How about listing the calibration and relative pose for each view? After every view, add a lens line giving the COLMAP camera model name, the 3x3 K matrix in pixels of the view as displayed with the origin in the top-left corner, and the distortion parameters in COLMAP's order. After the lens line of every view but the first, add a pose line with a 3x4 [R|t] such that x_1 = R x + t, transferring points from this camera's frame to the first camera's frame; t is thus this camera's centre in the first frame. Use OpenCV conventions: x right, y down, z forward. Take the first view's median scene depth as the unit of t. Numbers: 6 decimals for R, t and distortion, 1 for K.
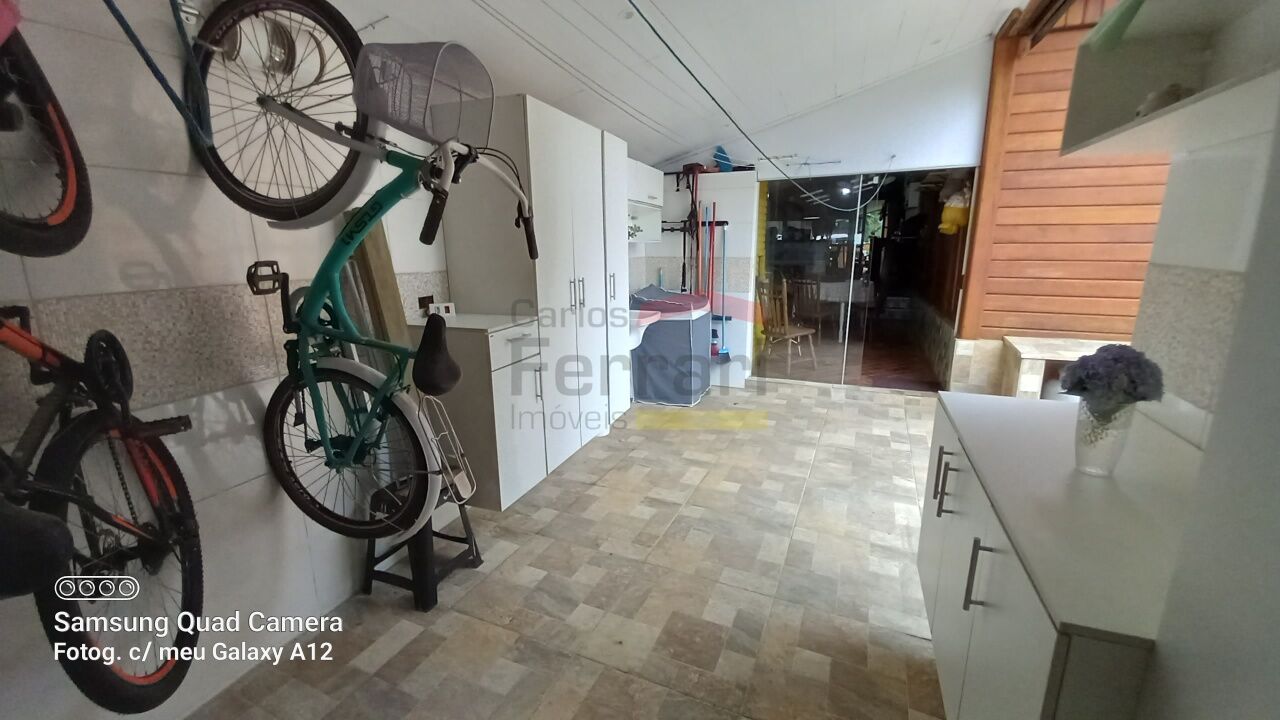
lens RADIAL K [[509.4, 0, 636.3], [0, 509.4, 359.7], [0, 0, 1]] dist [-0.024733, -0.001437]
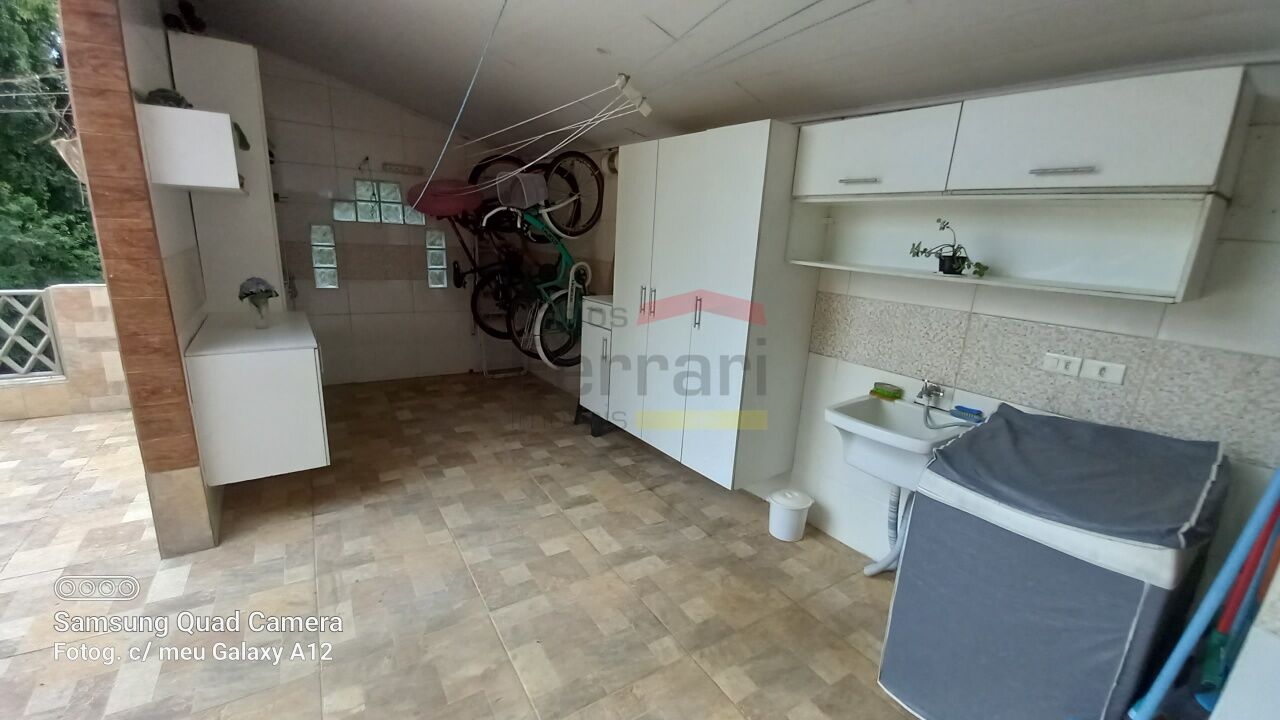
lens RADIAL K [[509.4, 0, 636.7], [0, 509.4, 360.1], [0, 0, 1]] dist [-0.024733, -0.001437]
pose [[-0.546356, 0.183854, -0.817125, 0.810877], [-0.226221, 0.906955, 0.355325, -0.394098], [0.806423, 0.378985, -0.453929, 1.516141]]
